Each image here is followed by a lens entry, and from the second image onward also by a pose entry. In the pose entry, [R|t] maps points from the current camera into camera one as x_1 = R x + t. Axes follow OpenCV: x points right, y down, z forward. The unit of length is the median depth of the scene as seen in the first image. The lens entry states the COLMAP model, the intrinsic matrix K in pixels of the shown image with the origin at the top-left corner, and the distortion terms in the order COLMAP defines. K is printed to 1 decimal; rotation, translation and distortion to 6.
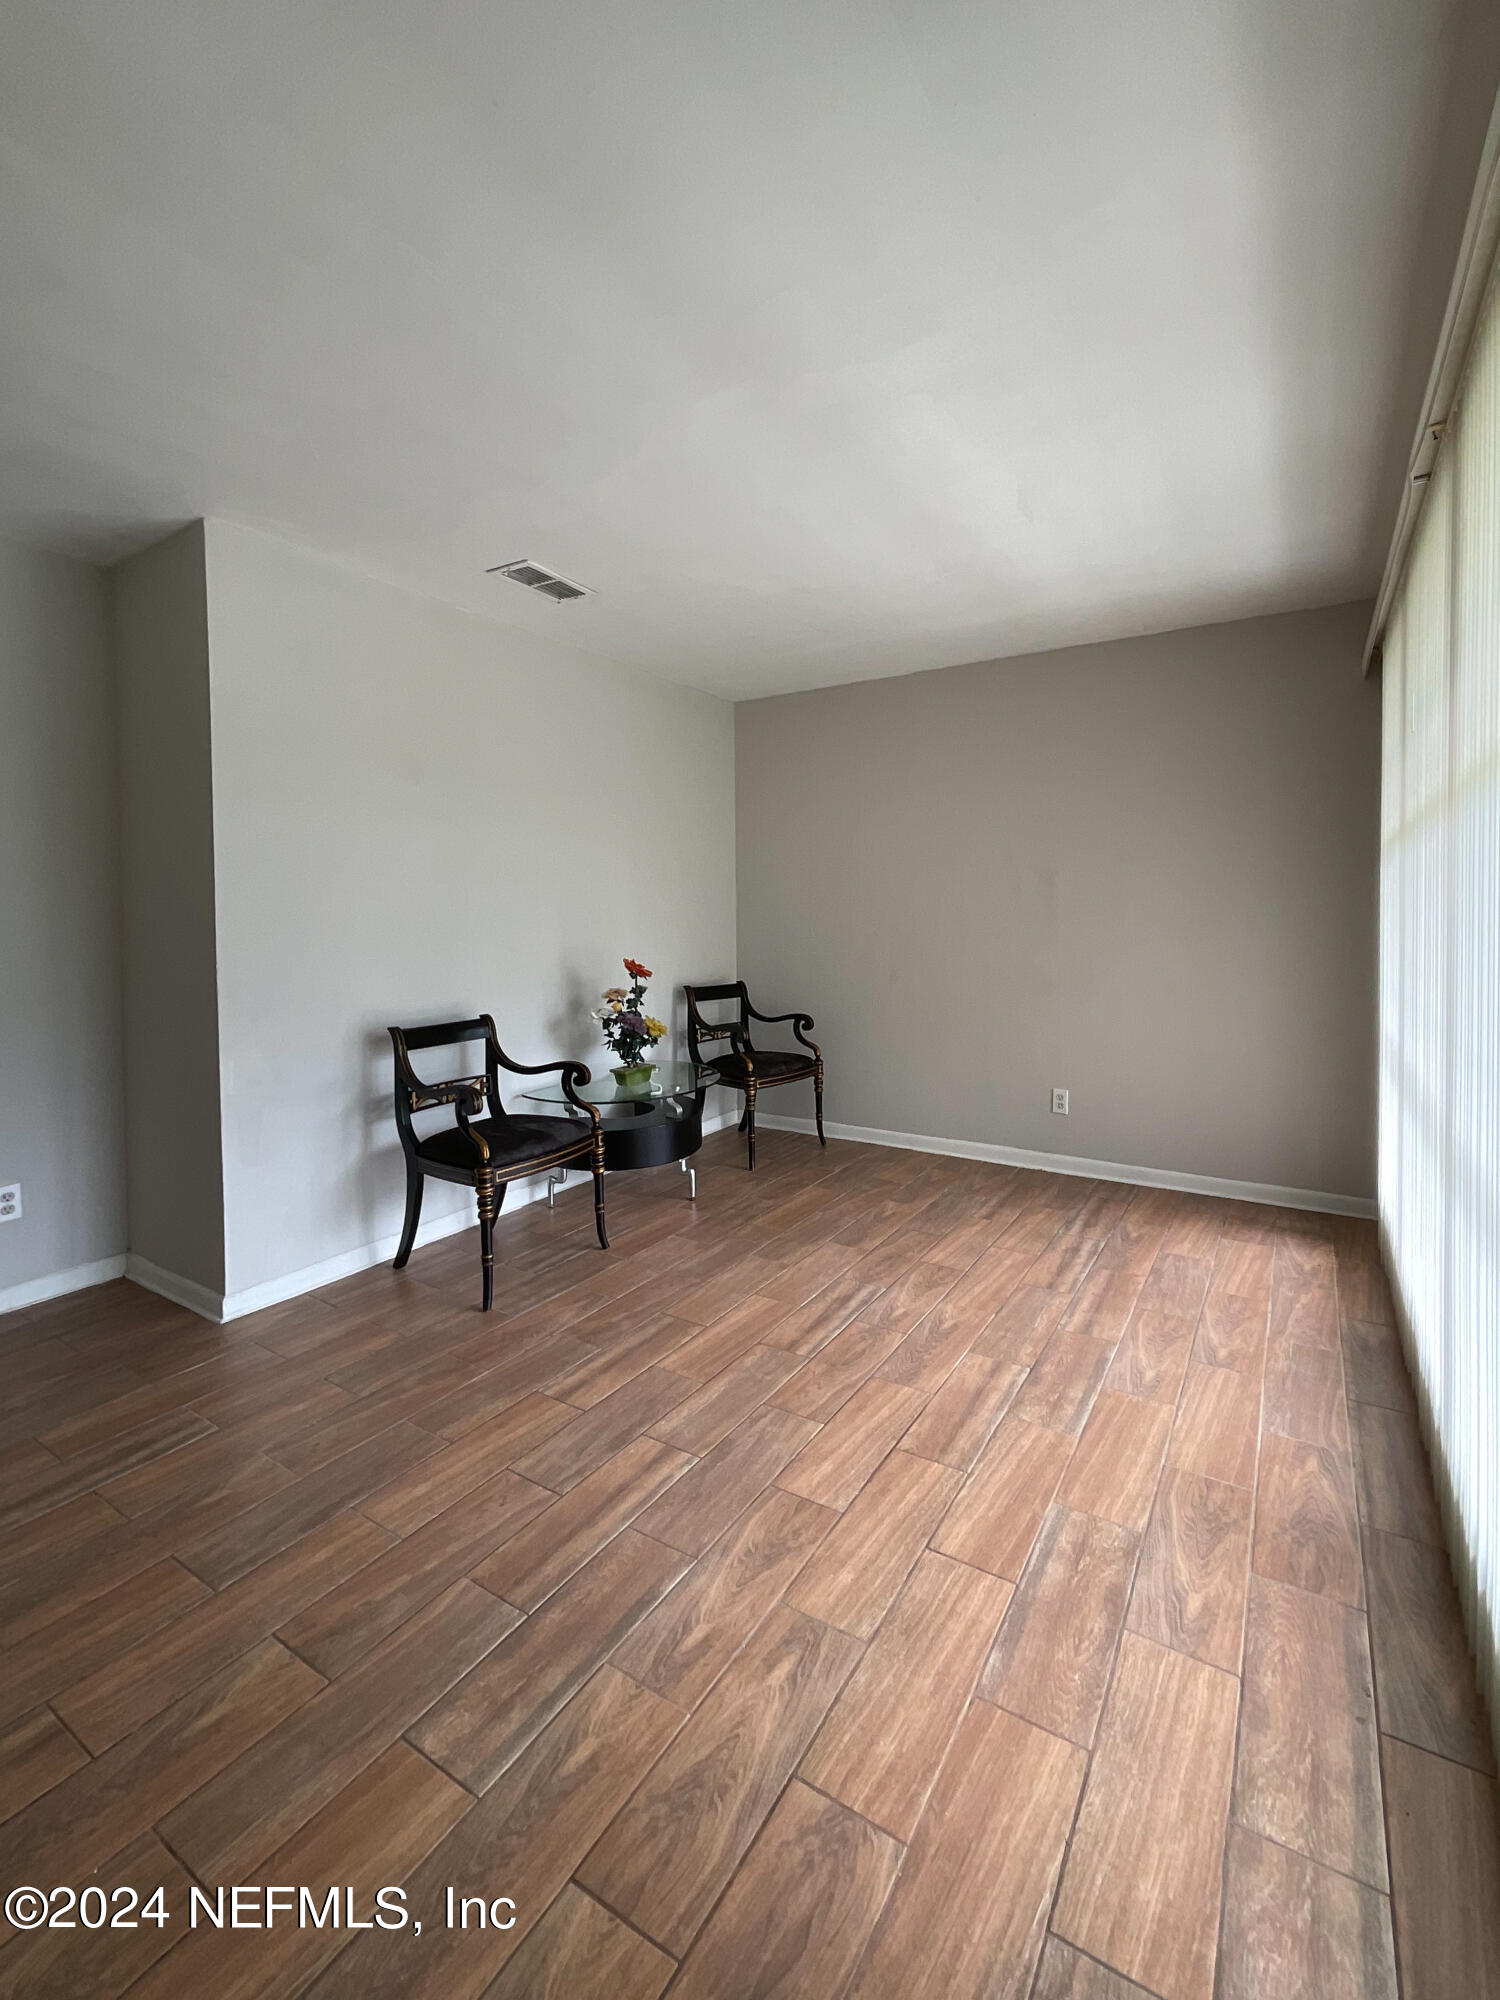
lens RADIAL K [[864.2, 0, 751.5], [0, 864.2, 924.9], [0, 0, 1]] dist [-0.025596, 0.014950]
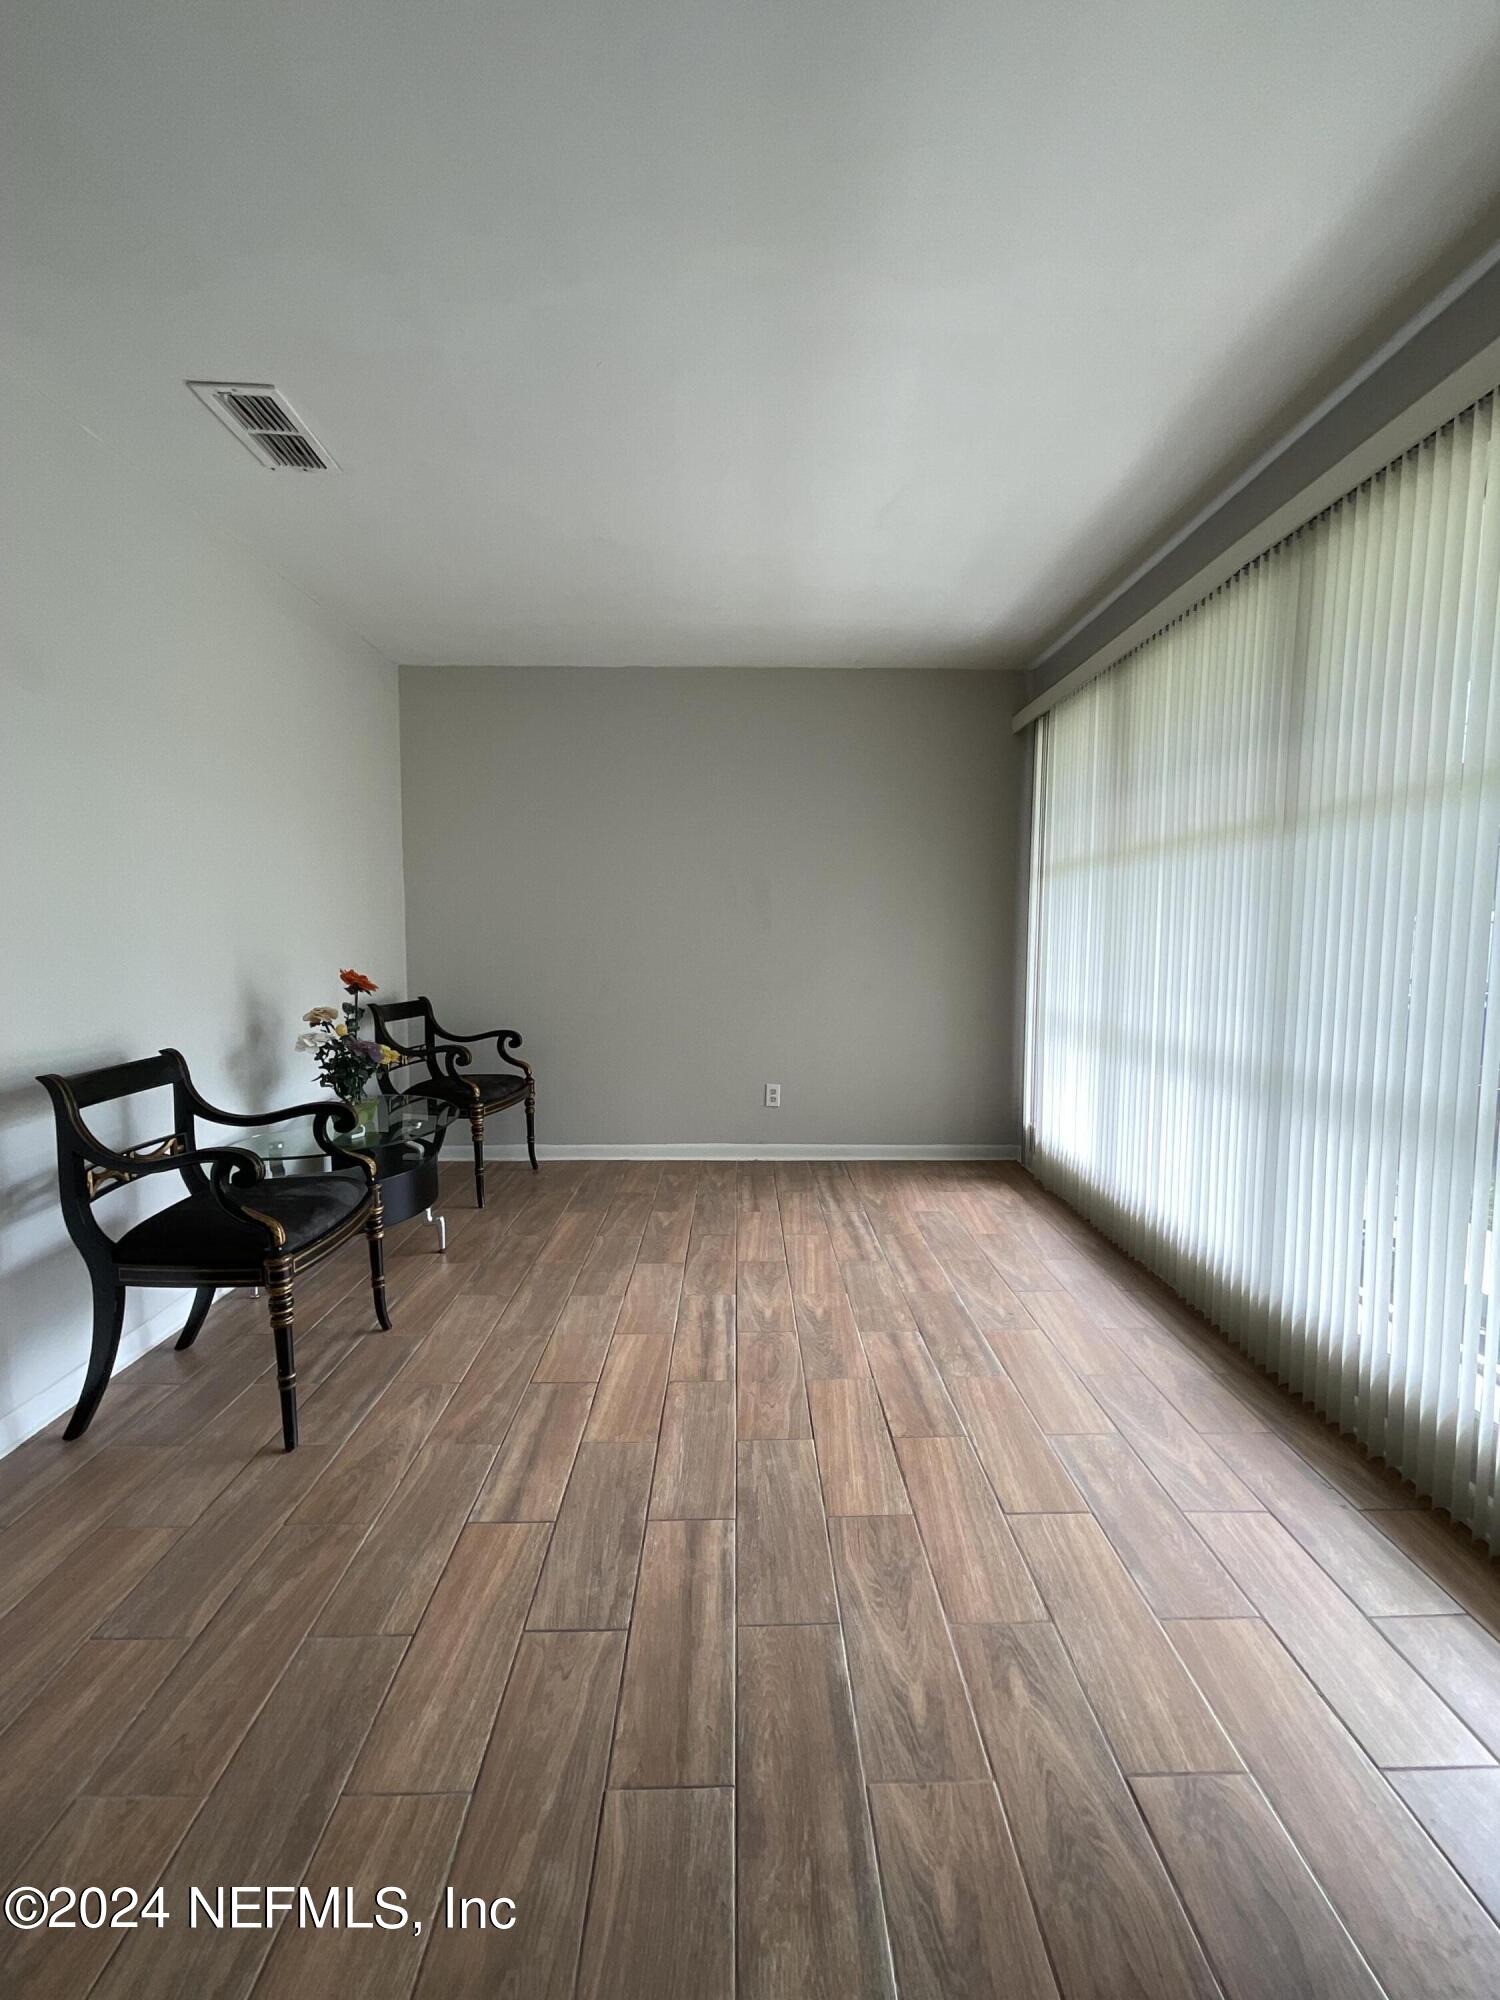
lens RADIAL K [[835.4, 0, 750.0], [0, 835.4, 1000.0], [0, 0, 1]] dist [-0.001742, -0.000524]
pose [[0.836910, -0.038162, 0.546008, -0.390689], [0.004171, 0.997982, 0.063360, 0.031695], [-0.547324, -0.050749, 0.835381, 0.245752]]
